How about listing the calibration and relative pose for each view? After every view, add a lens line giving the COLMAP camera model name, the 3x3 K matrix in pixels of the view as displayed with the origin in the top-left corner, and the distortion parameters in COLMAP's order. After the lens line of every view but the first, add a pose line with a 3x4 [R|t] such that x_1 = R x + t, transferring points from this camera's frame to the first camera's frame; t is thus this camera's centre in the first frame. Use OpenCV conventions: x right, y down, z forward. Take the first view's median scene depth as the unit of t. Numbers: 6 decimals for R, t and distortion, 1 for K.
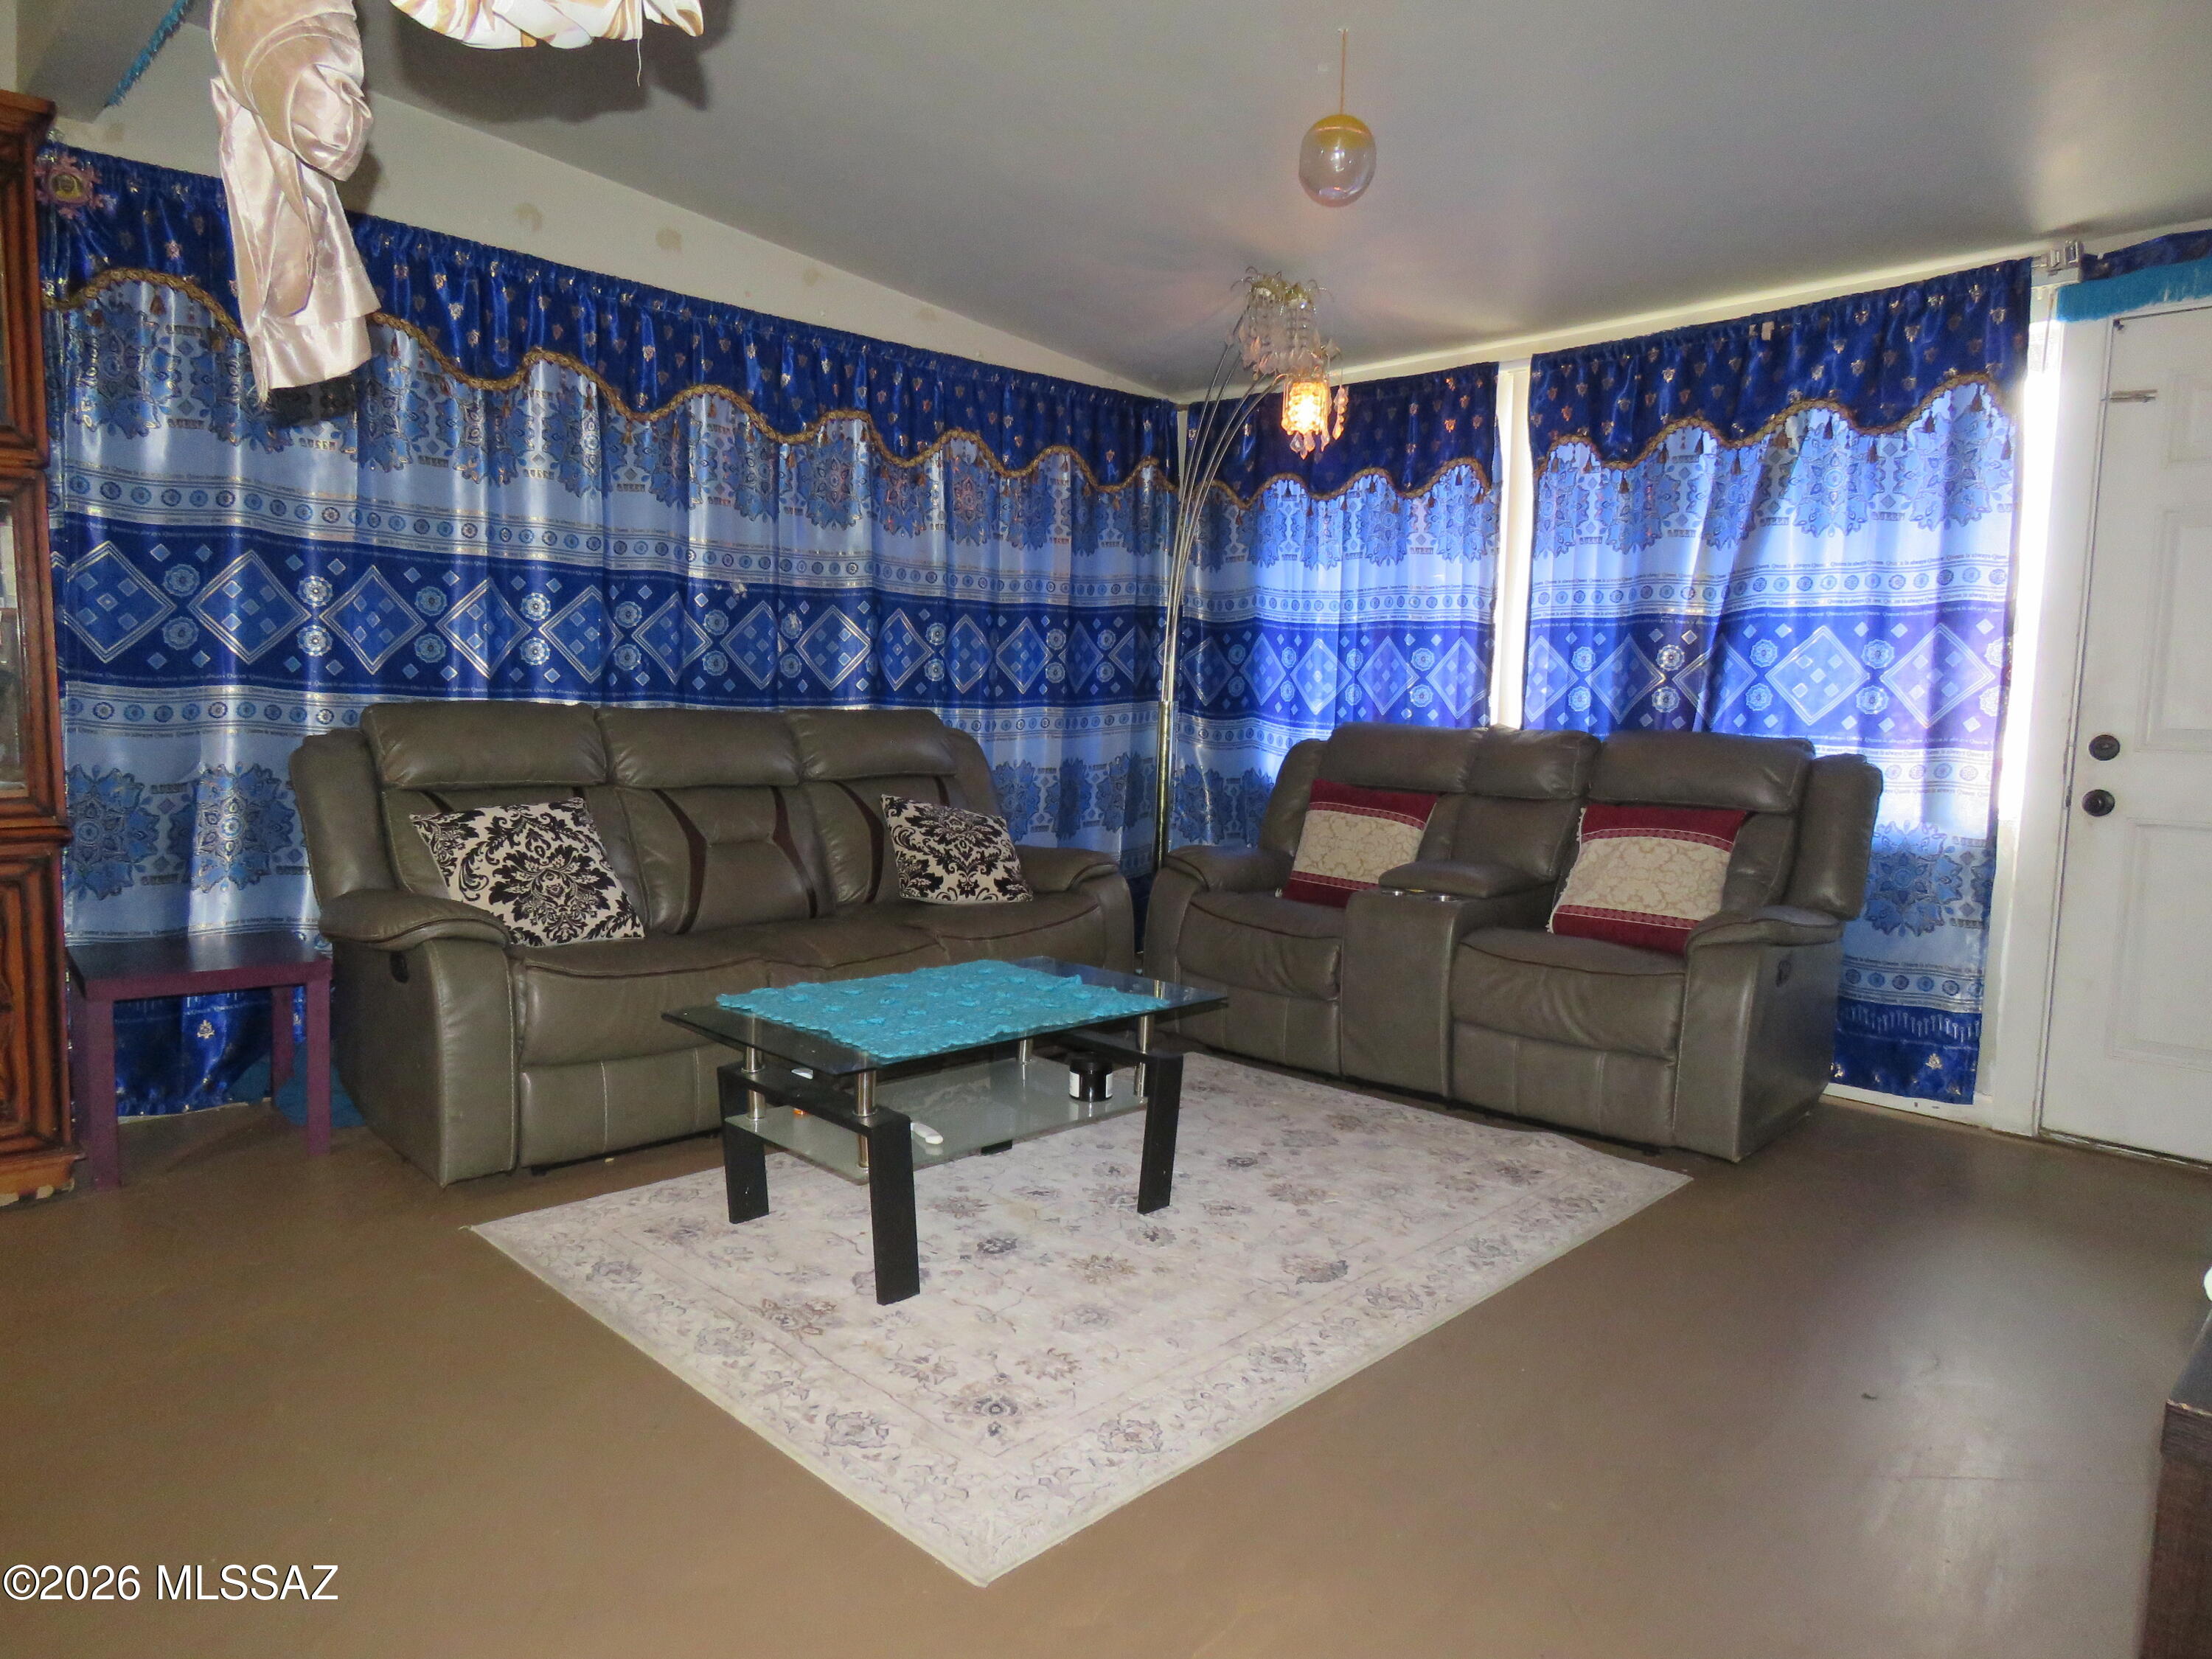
lens RADIAL K [[1412.1, 0, 1104.1], [0, 1412.1, 830.0], [0, 0, 1]] dist [-0.005571, -0.002206]
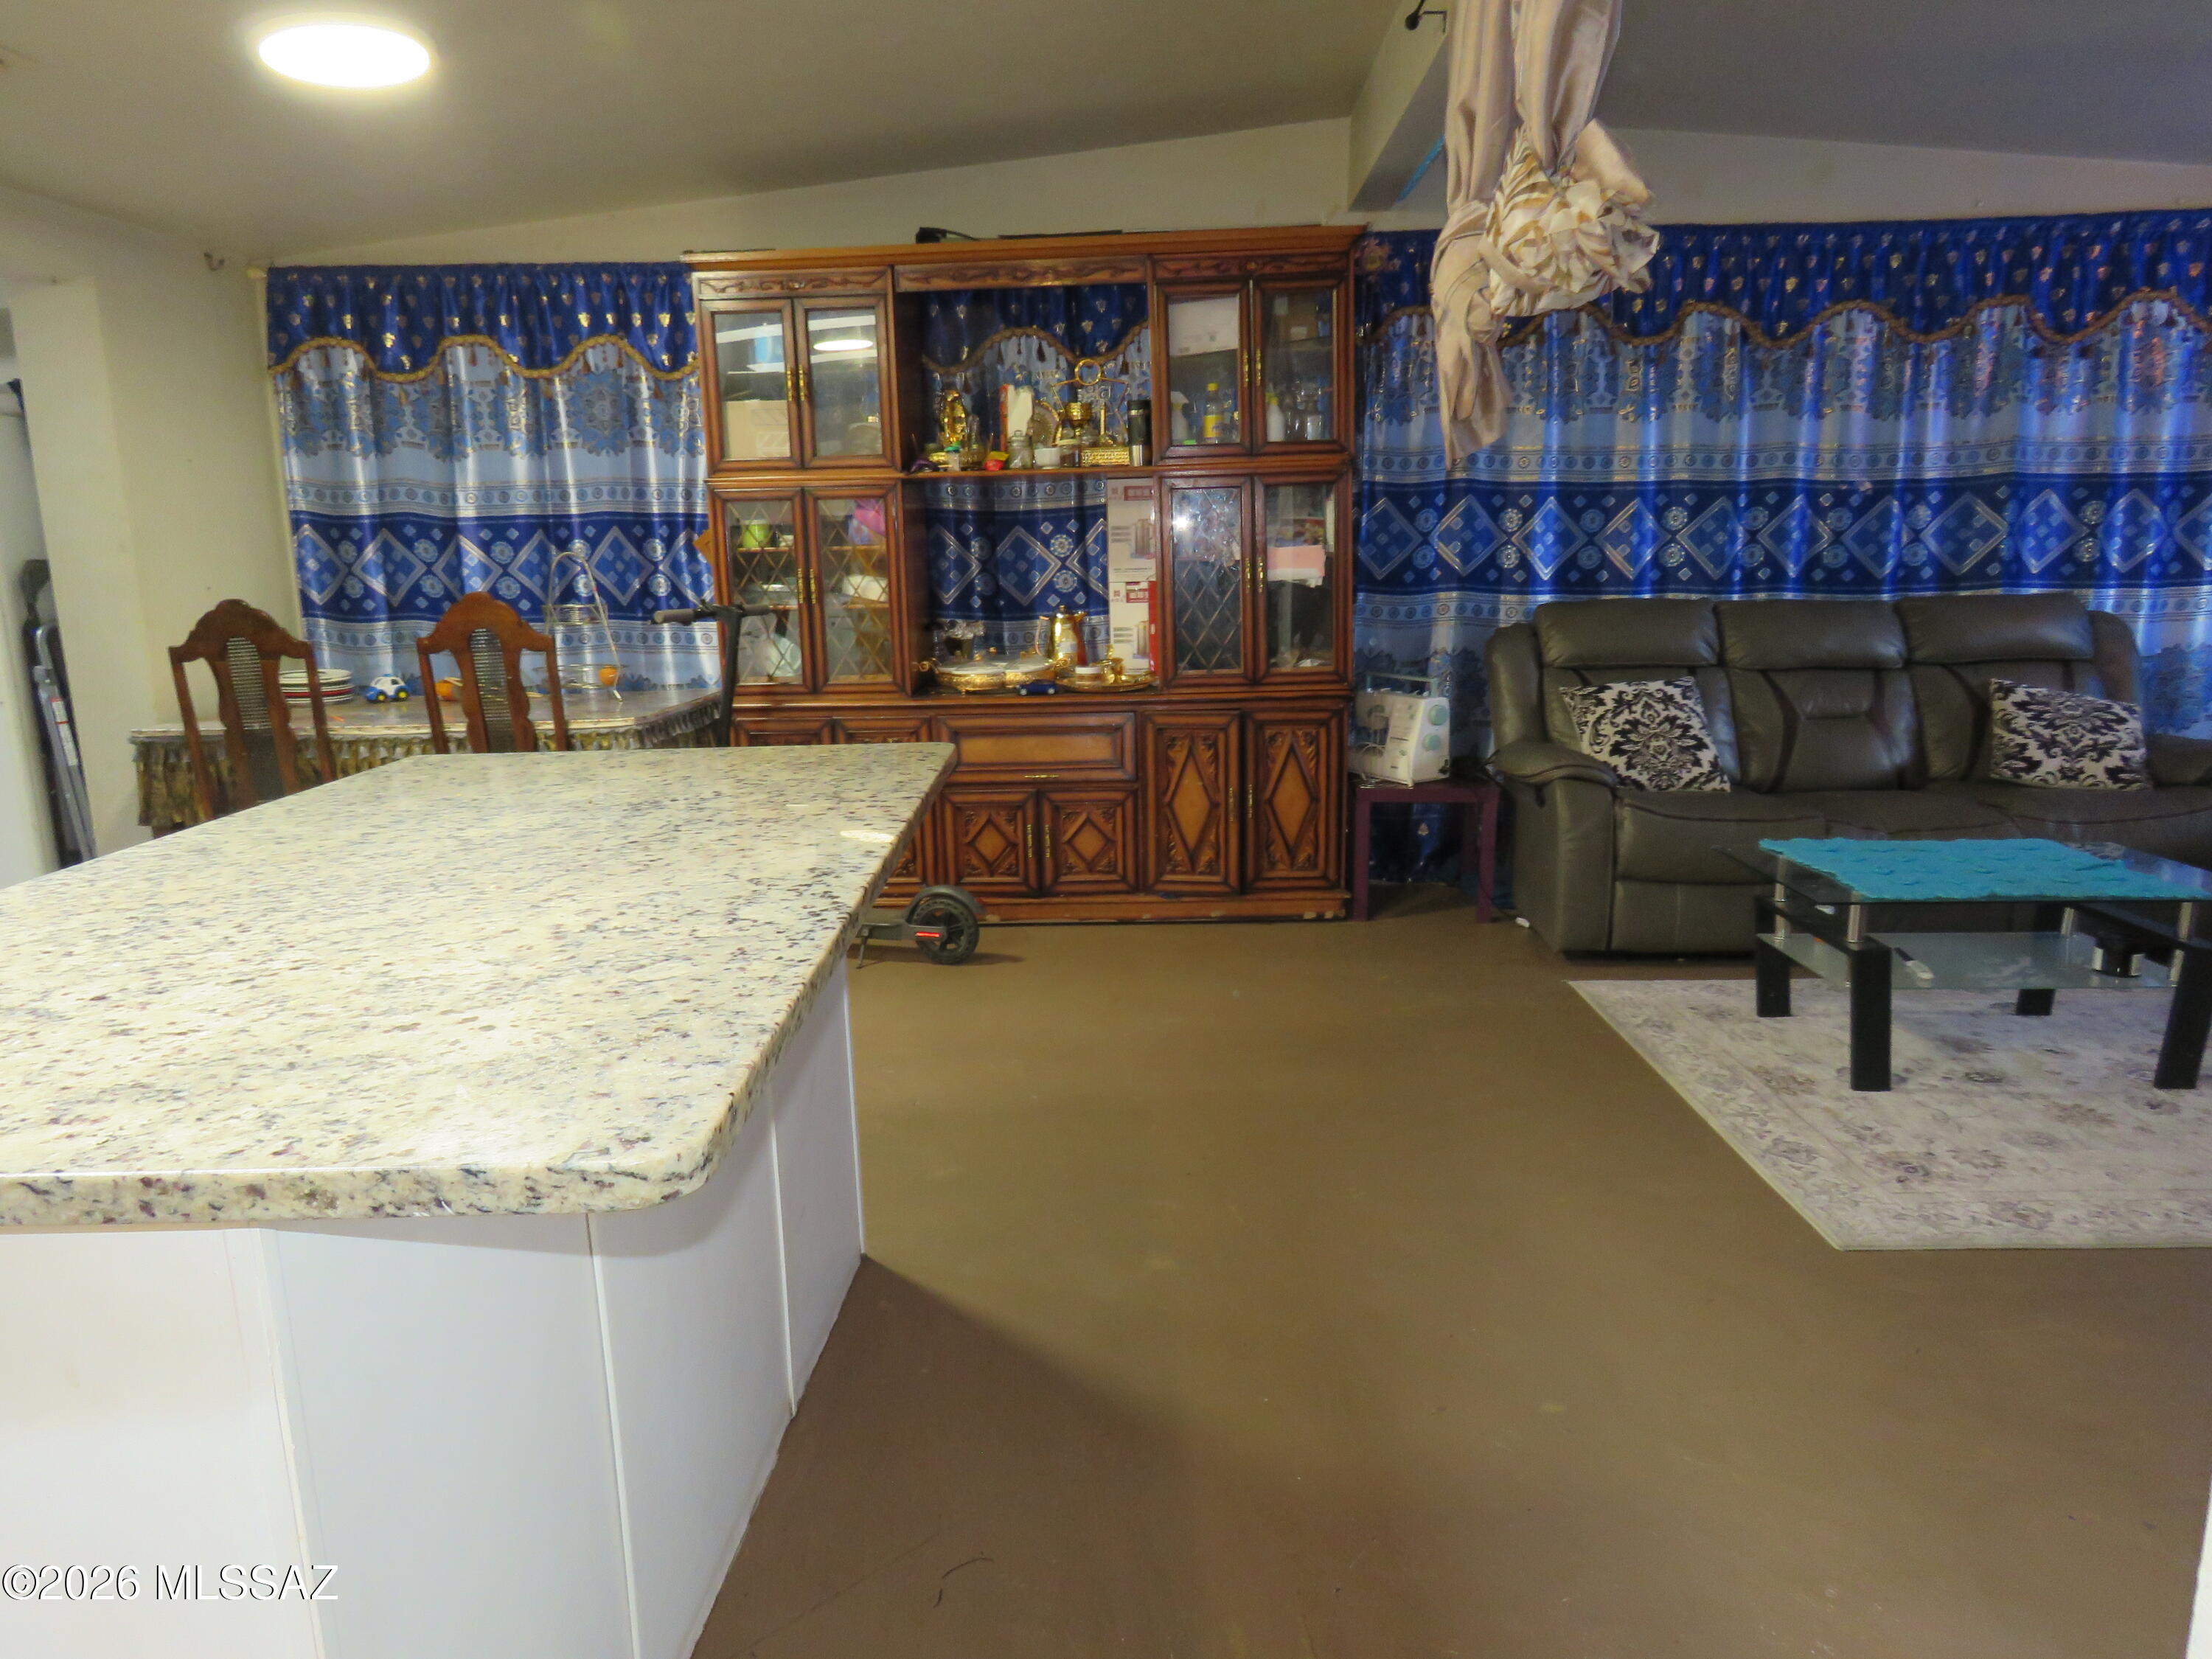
lens RADIAL K [[1412.1, 0, 1108.7], [0, 1412.1, 830.1], [0, 0, 1]] dist [-0.005571, -0.002206]
pose [[0.689081, 0.103851, -0.717204, 0.199085], [-0.031697, 0.993051, 0.113340, -0.014348], [0.723991, -0.055367, 0.687584, -0.259497]]
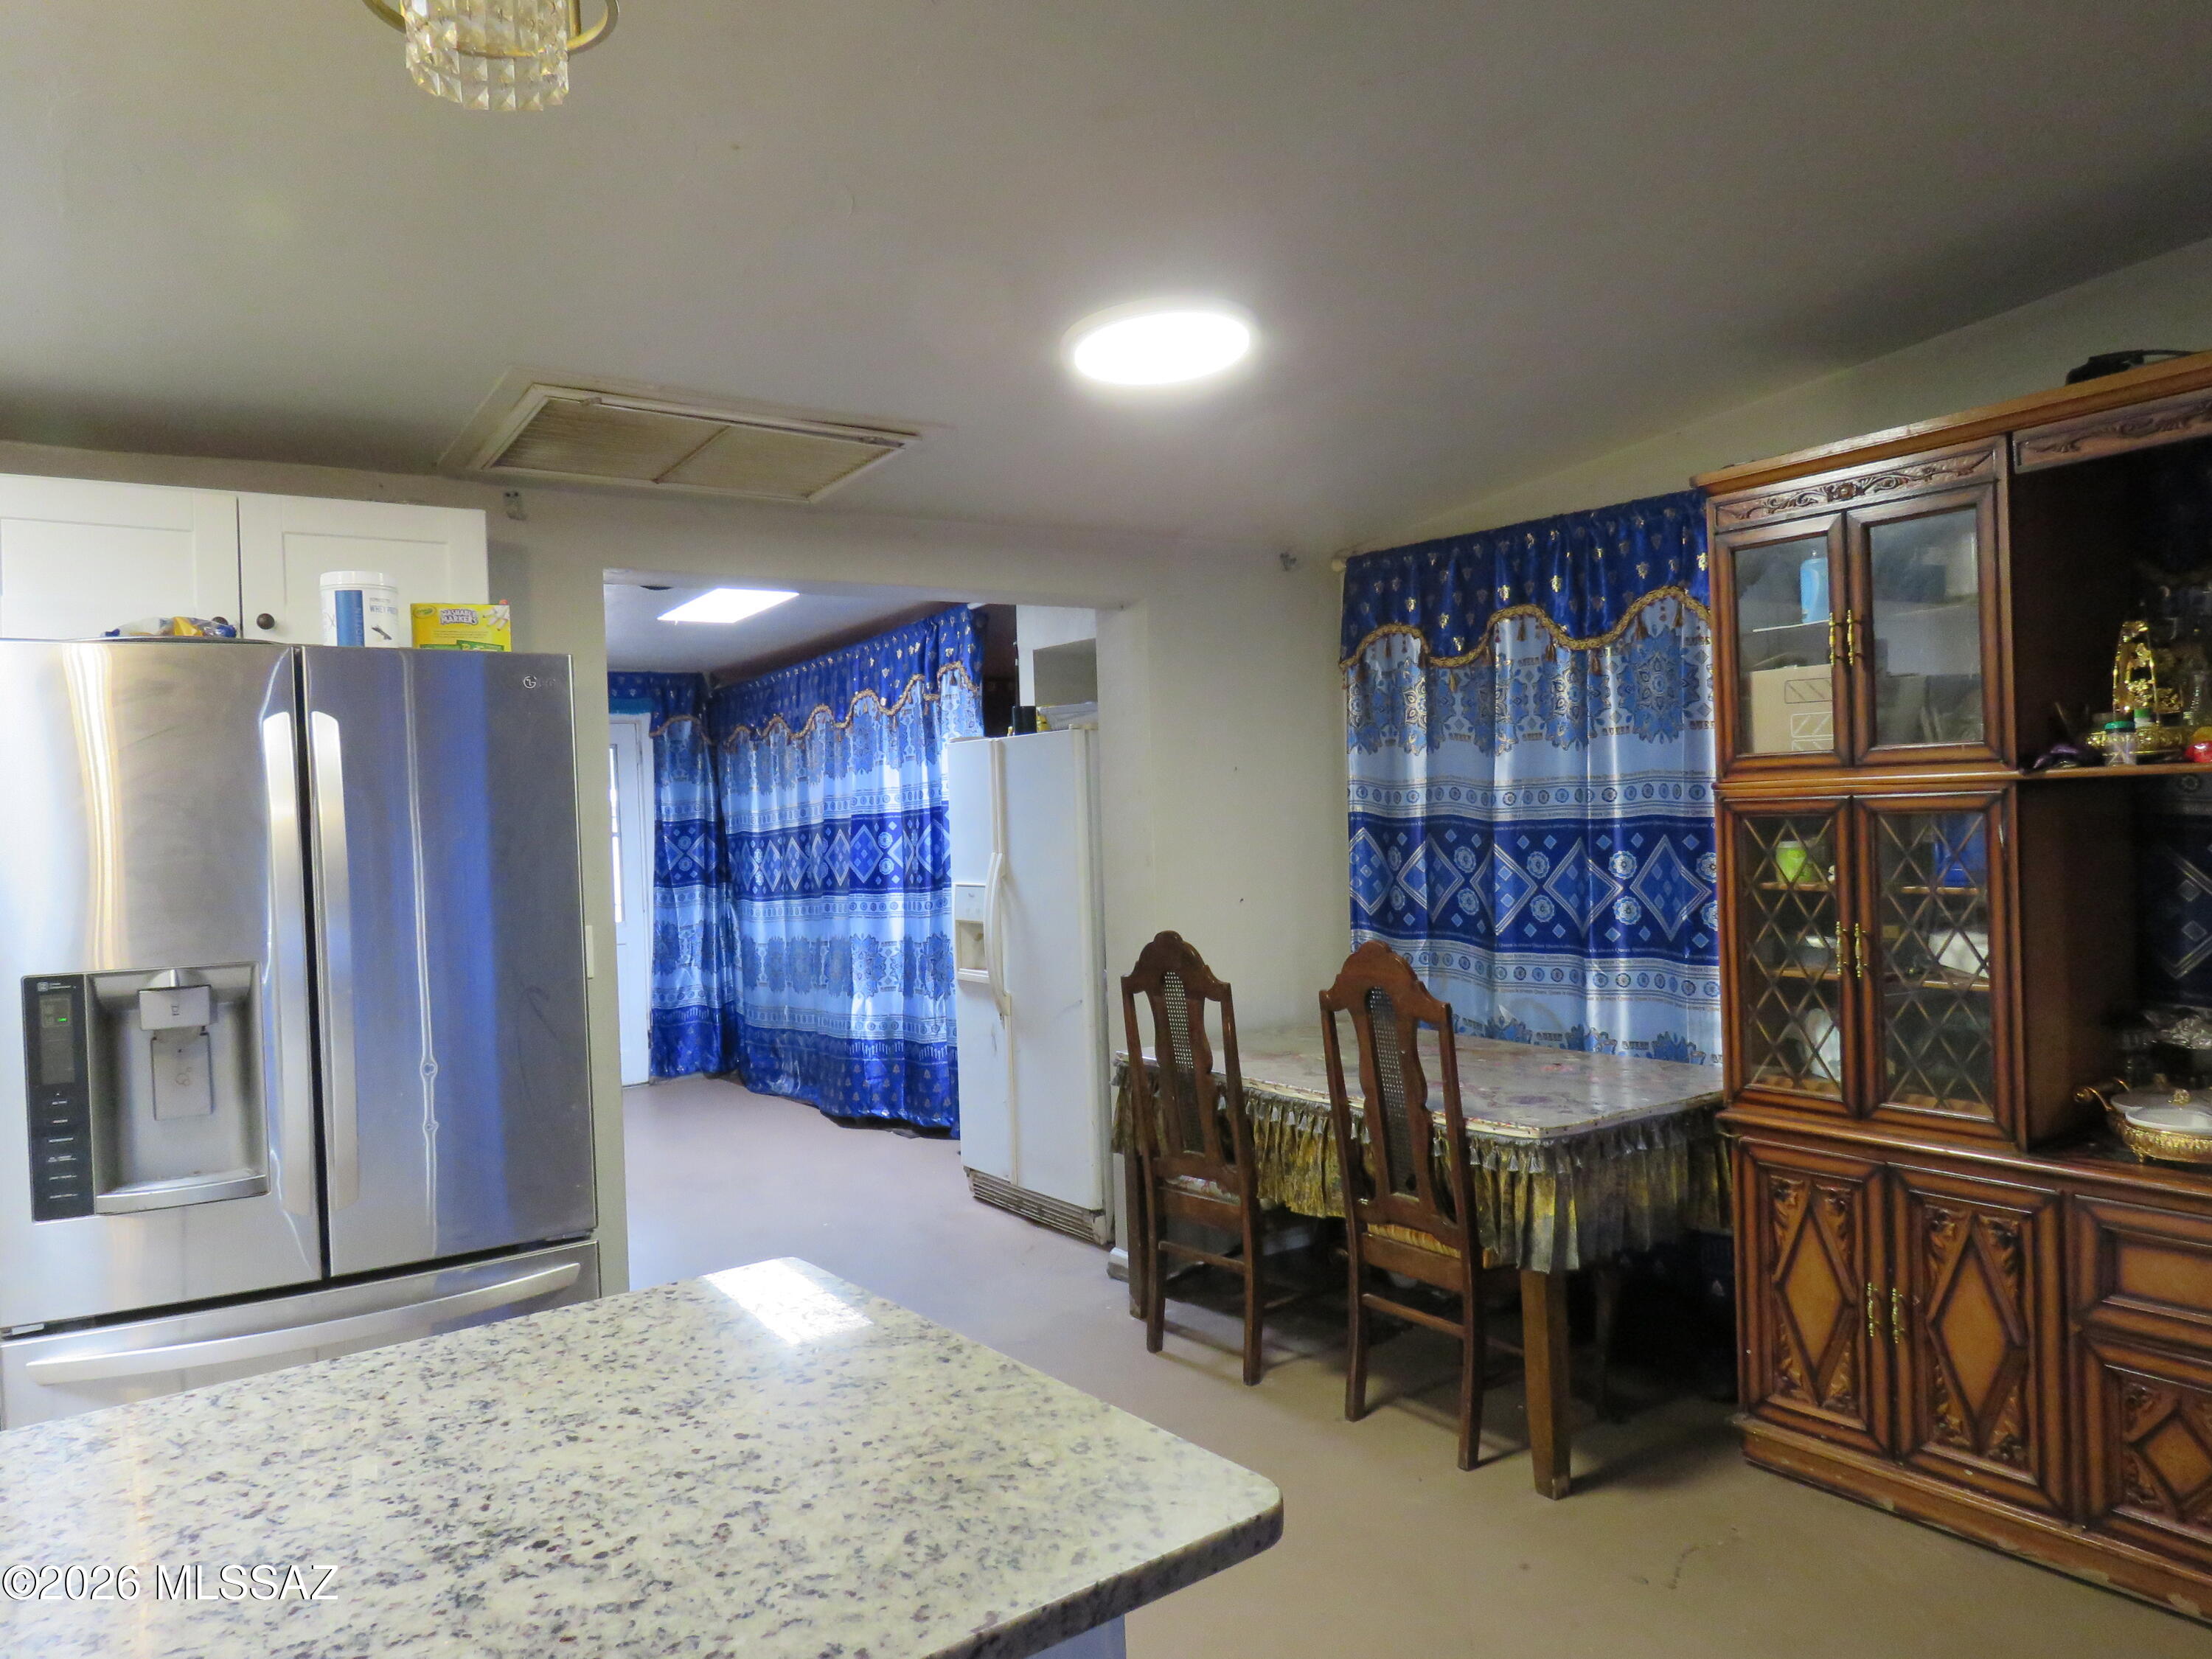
lens RADIAL K [[1539.6, 0, 1086.6], [0, 1539.6, 836.3], [0, 0, 1]] dist [-0.000637, -0.004627]
pose [[-0.176397, -0.001869, -0.984317, 0.001696], [-0.062641, 0.997993, 0.009330, -0.129102], [0.982324, 0.063304, -0.176160, 0.171866]]
